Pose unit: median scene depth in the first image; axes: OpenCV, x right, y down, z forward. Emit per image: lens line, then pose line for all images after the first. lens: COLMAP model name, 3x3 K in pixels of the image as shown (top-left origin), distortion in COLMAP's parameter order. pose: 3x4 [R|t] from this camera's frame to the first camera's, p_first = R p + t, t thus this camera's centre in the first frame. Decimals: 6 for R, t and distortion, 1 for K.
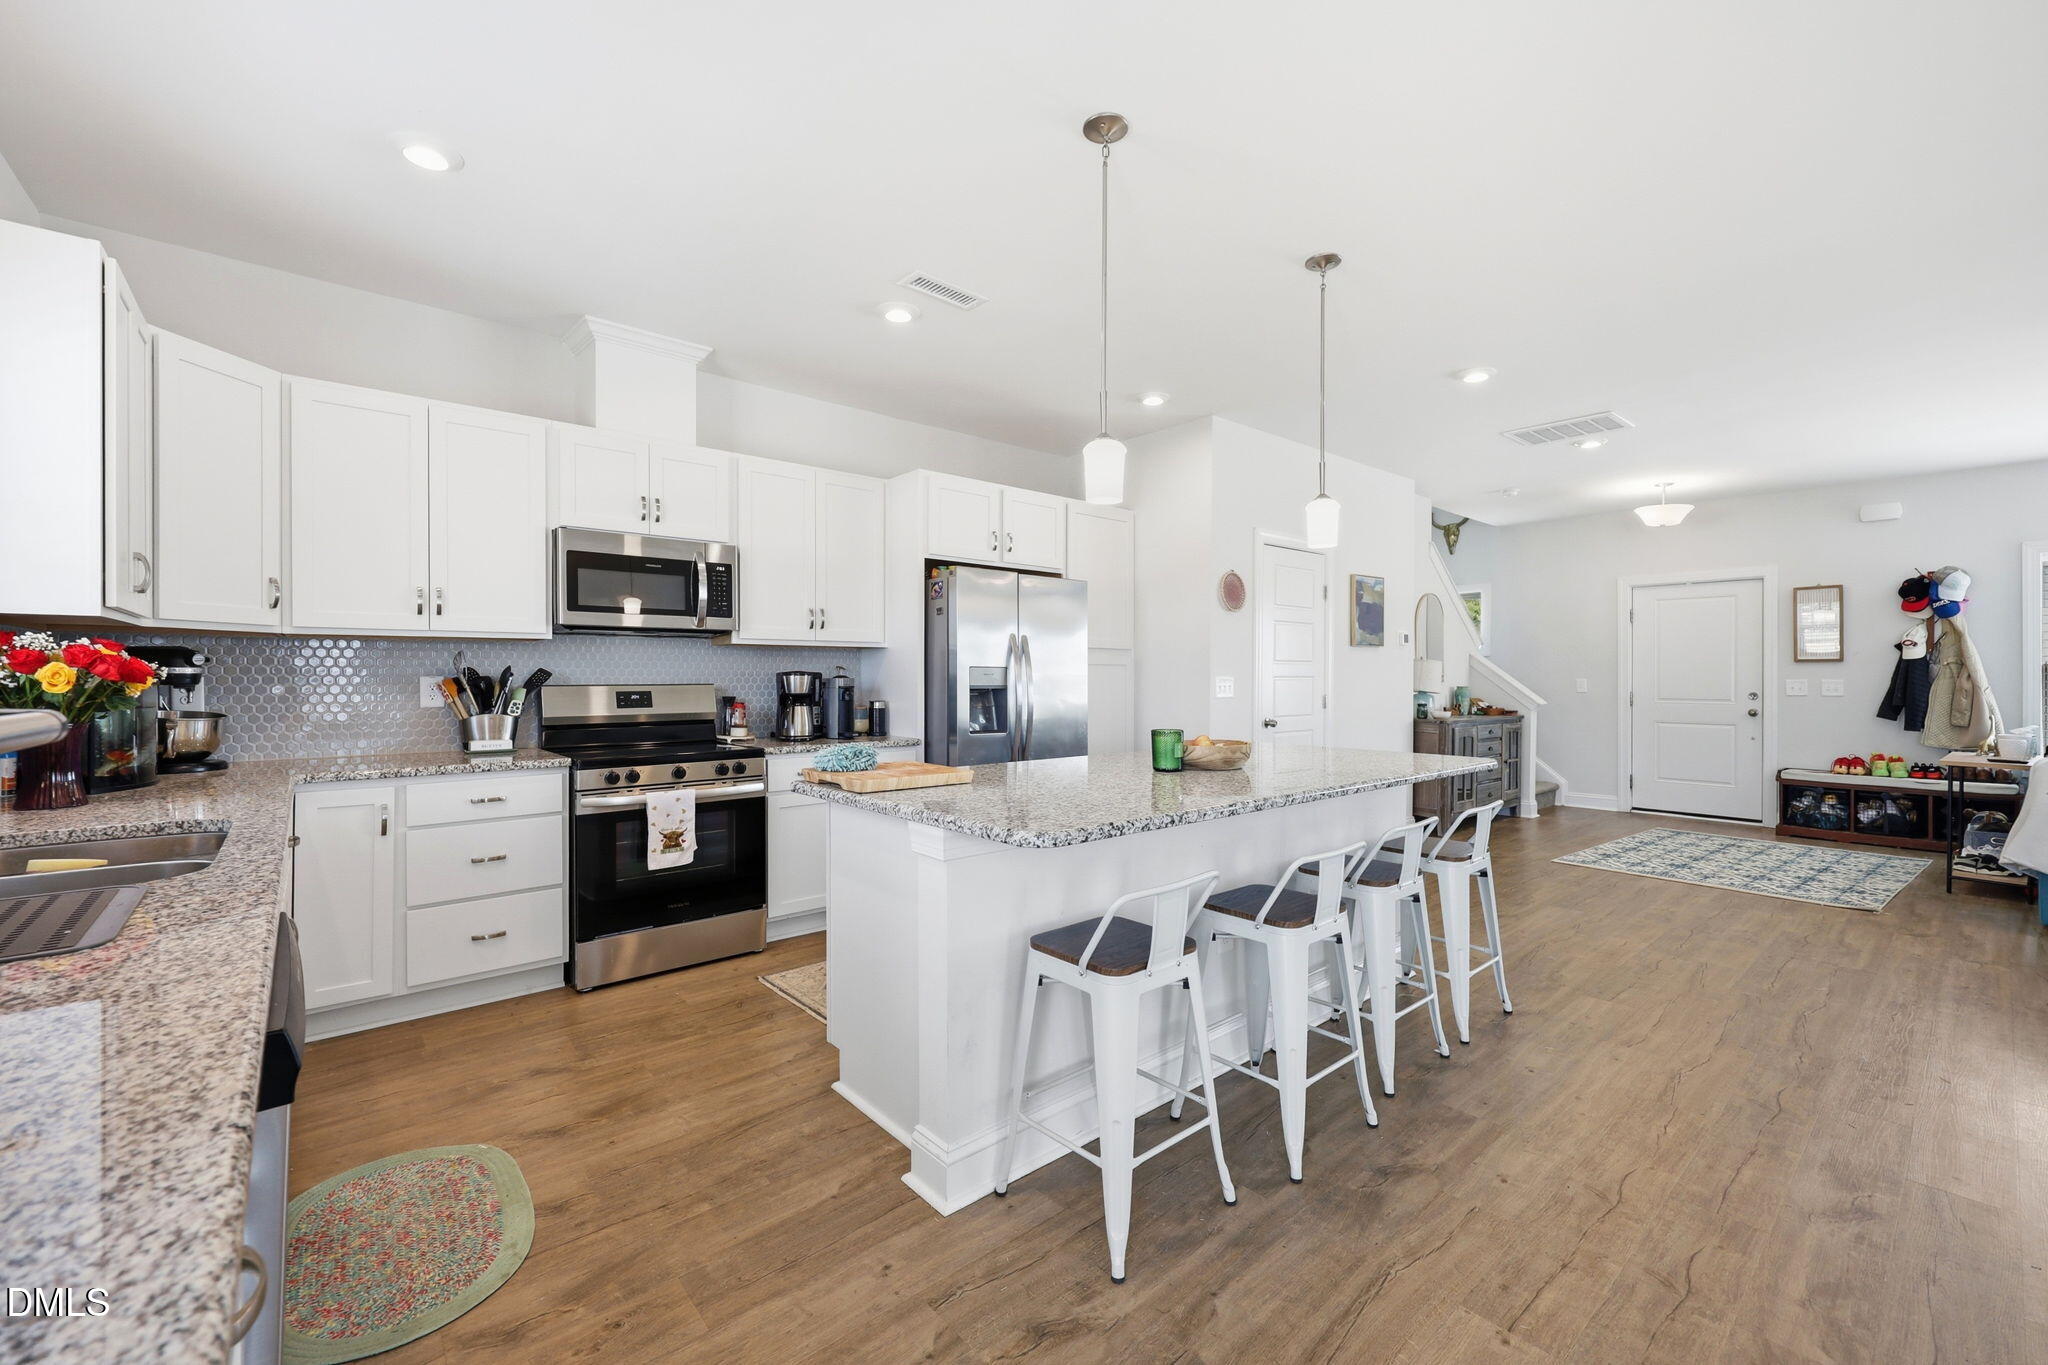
lens RADIAL K [[832.8, 0, 1033.9], [0, 832.8, 675.5], [0, 0, 1]] dist [0.001090, 0.000039]
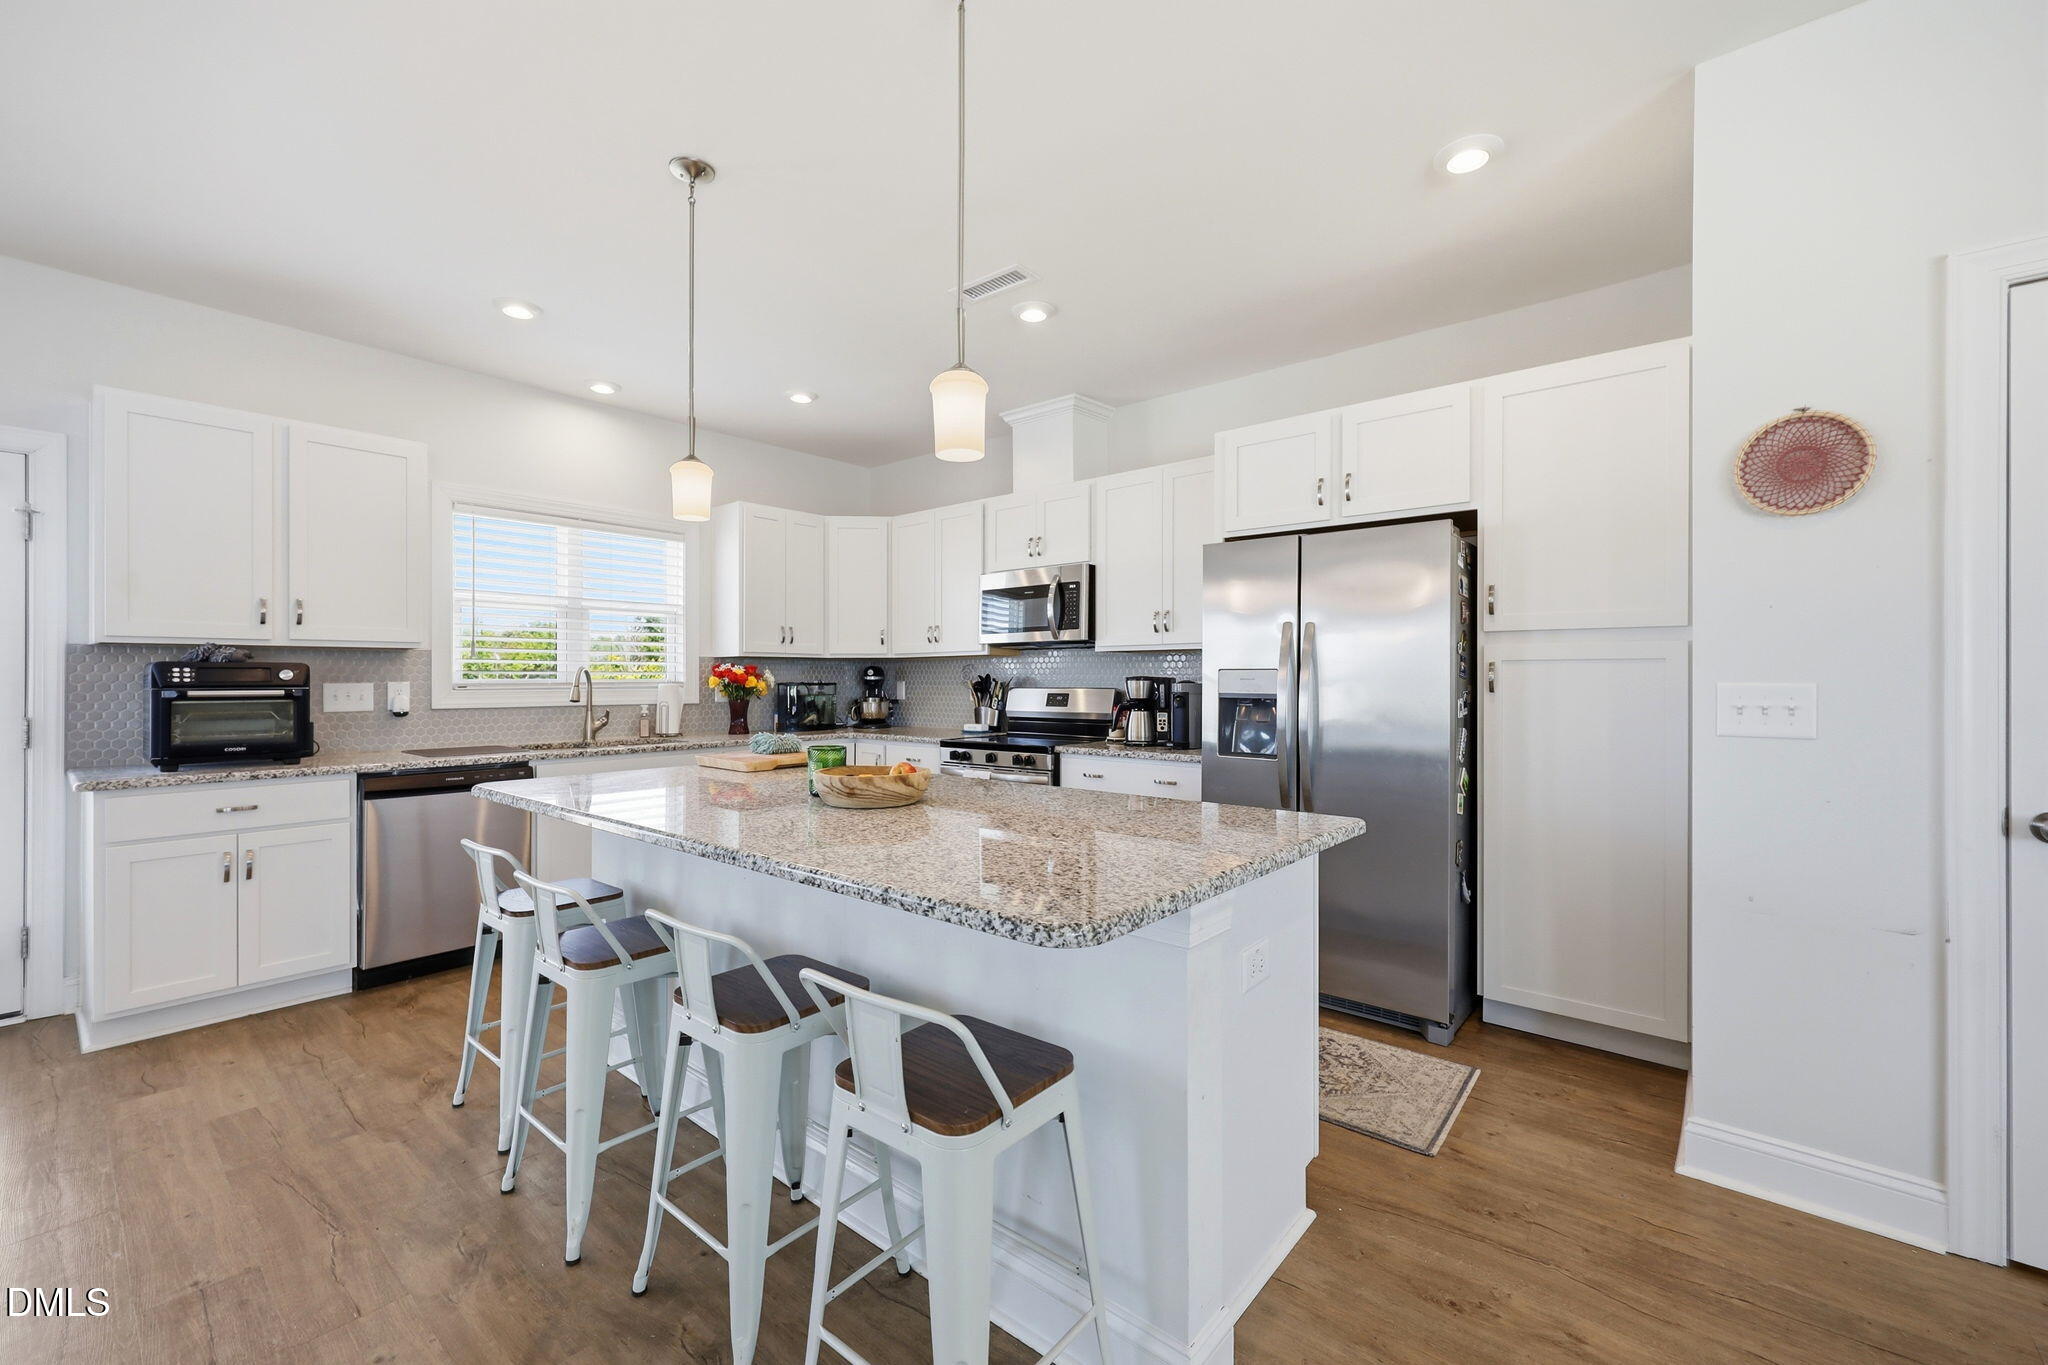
lens RADIAL K [[832.8, 0, 1033.9], [0, 832.8, 675.5], [0, 0, 1]] dist [0.001090, 0.000039]
pose [[0.166570, -0.006136, -0.986011, 0.745862], [0.001521, 0.999981, -0.005966, -0.000290], [0.986028, -0.000506, 0.166576, 0.772356]]
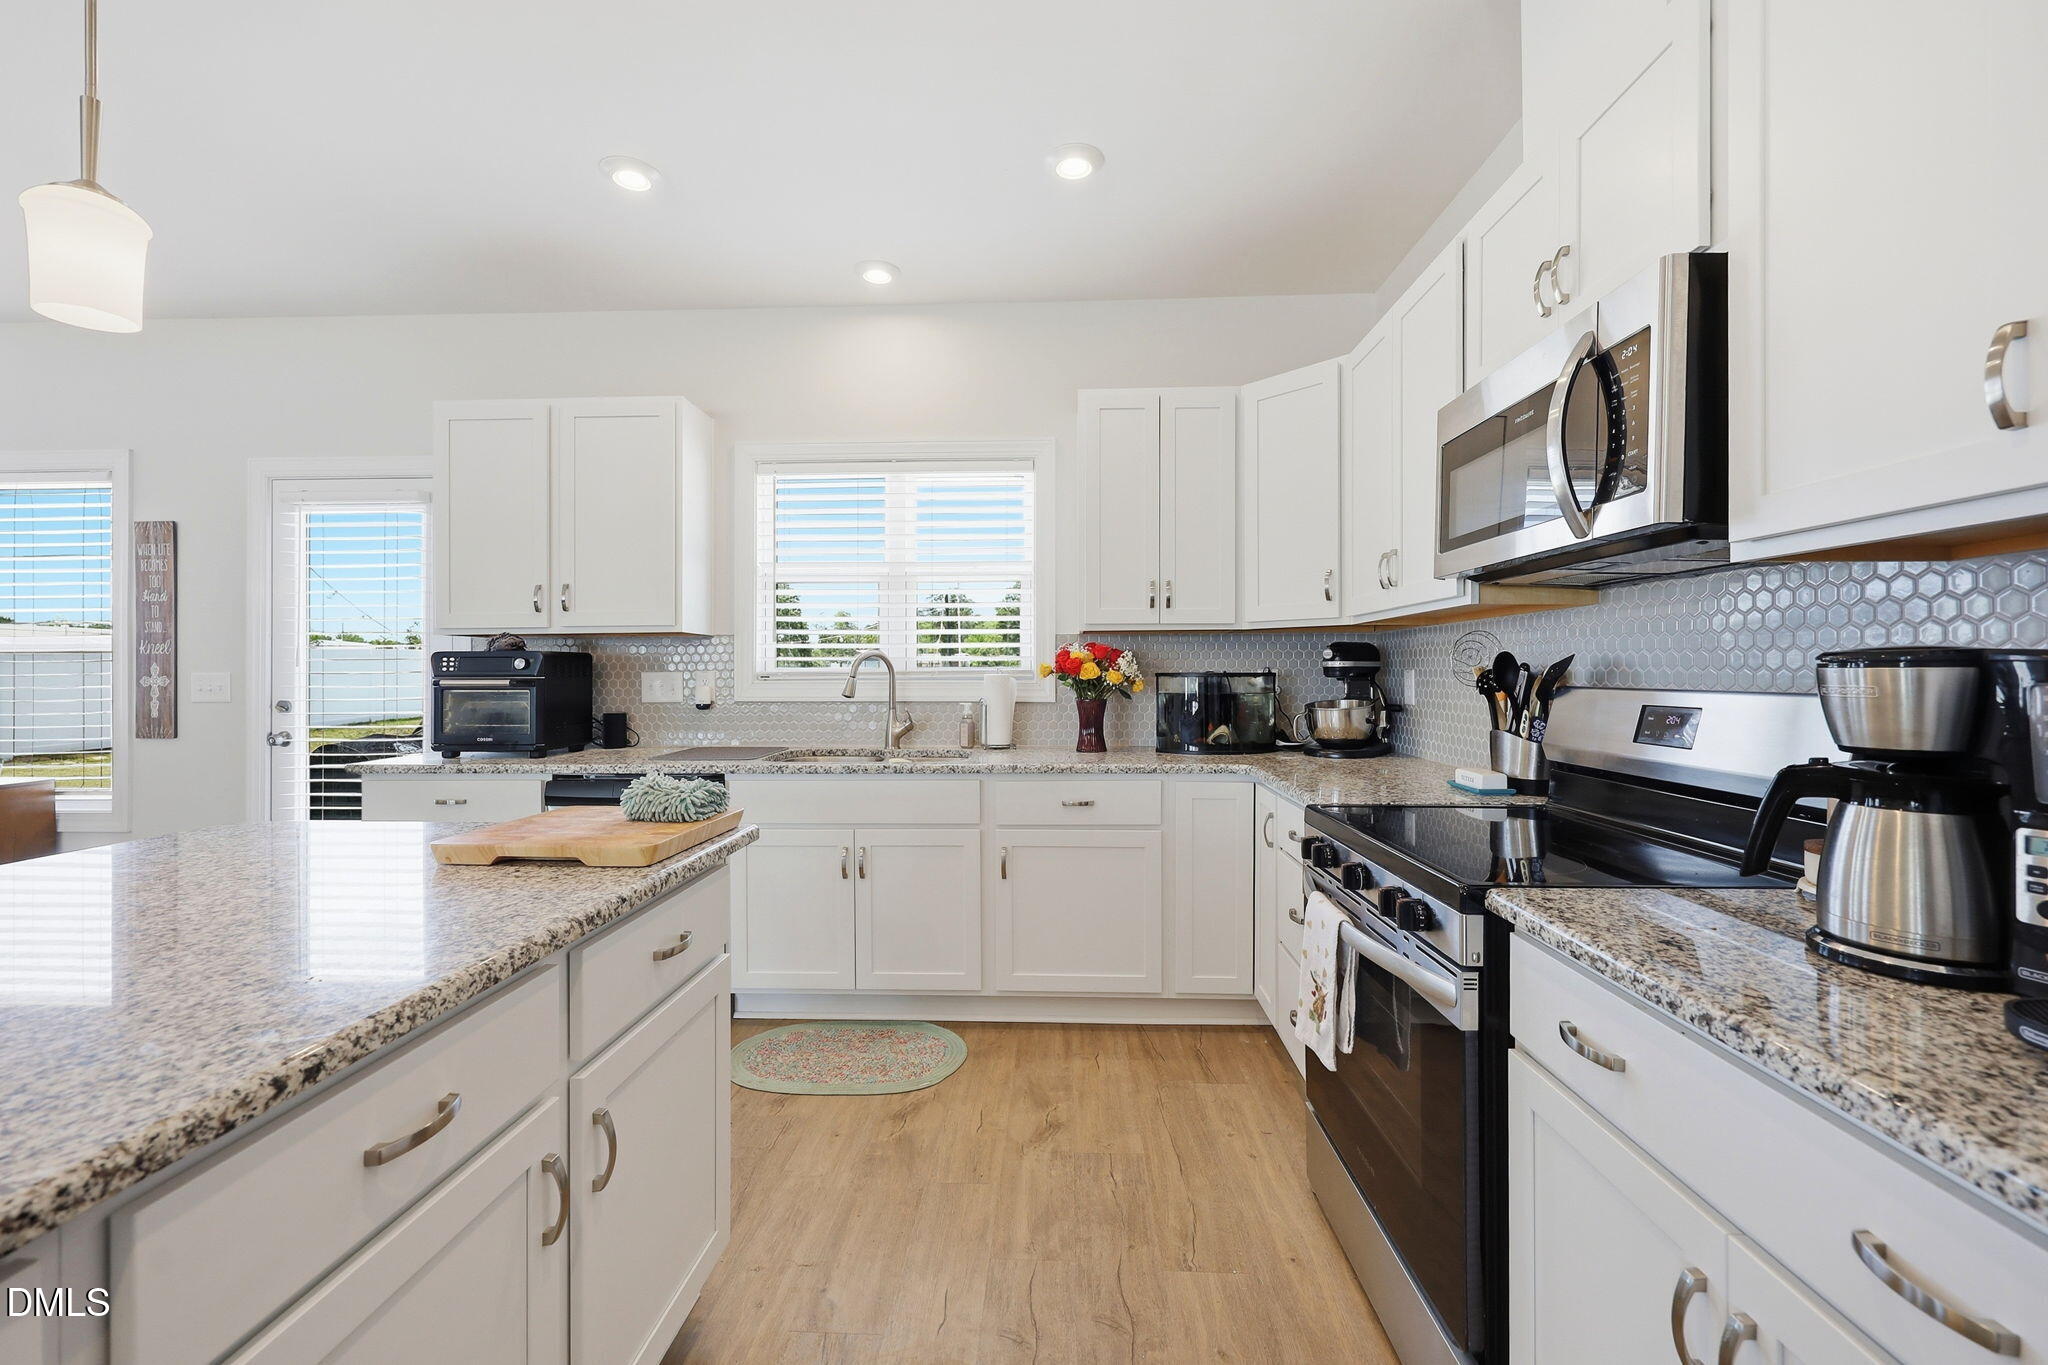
lens RADIAL K [[832.8, 0, 1033.9], [0, 832.8, 675.5], [0, 0, 1]] dist [0.001090, 0.000039]
pose [[-0.690818, 0.005390, -0.723008, 0.030131], [0.002012, 0.999983, 0.005532, 0.000914], [0.723026, 0.002367, -0.690817, 1.075722]]
